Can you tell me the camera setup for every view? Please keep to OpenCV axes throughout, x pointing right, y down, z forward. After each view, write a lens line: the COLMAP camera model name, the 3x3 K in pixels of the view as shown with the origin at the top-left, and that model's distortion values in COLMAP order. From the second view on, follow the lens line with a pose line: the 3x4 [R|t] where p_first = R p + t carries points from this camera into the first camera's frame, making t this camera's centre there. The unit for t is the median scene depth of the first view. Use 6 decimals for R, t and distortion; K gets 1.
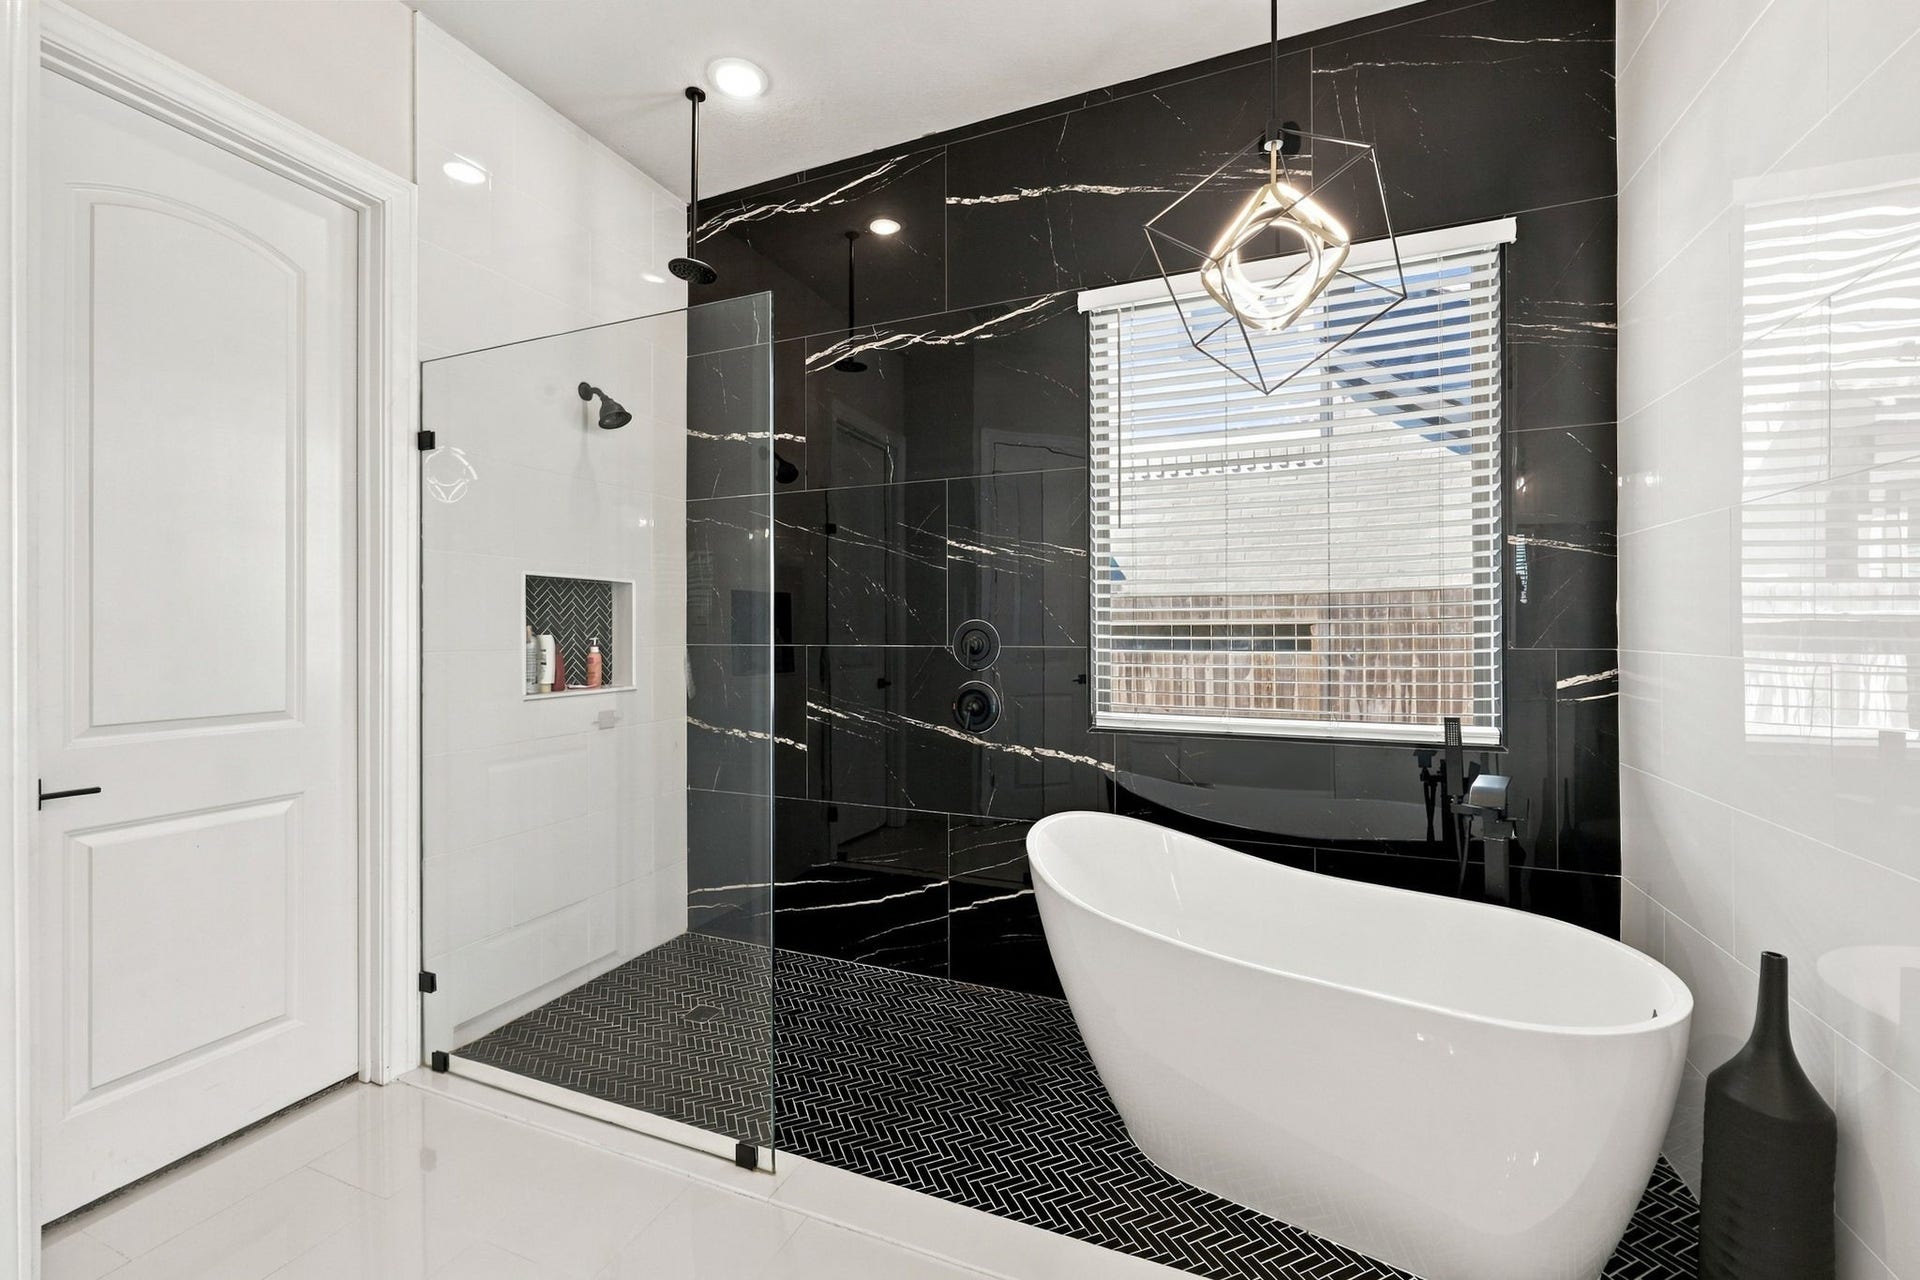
lens RADIAL K [[784.9, 0, 960.0], [0, 784.9, 640.0], [0, 0, 1]] dist [0.003055, 0.000254]
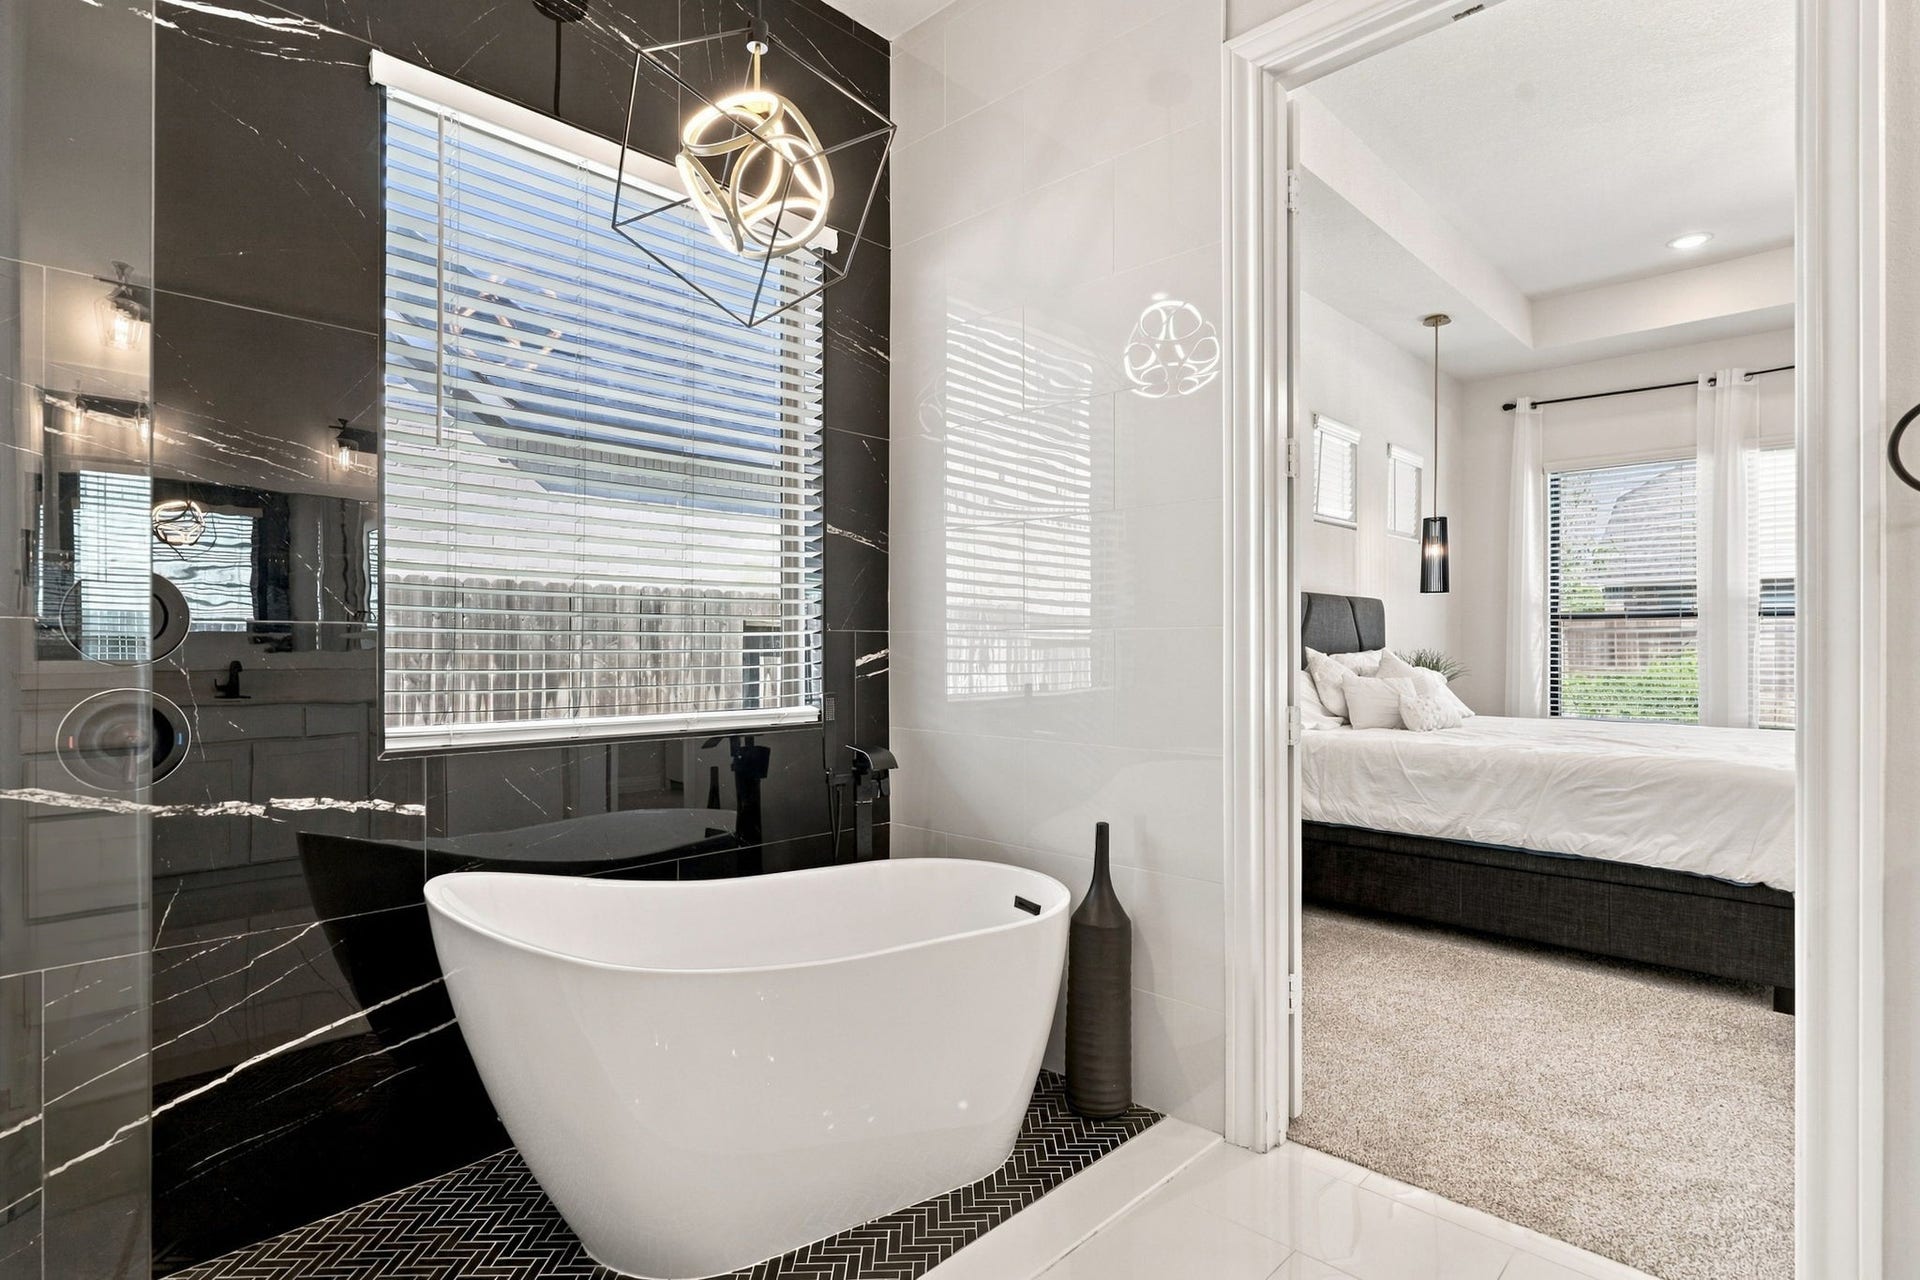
lens RADIAL K [[1024.9, 0, 953.7], [0, 1024.9, 647.9], [0, 0, 1]] dist [0.004187, 0.000646]
pose [[0.341123, 0.006584, 0.939996, -0.514475], [0.007071, 0.999929, -0.009570, 0.046085], [-0.939992, 0.009911, 0.341052, 0.340119]]
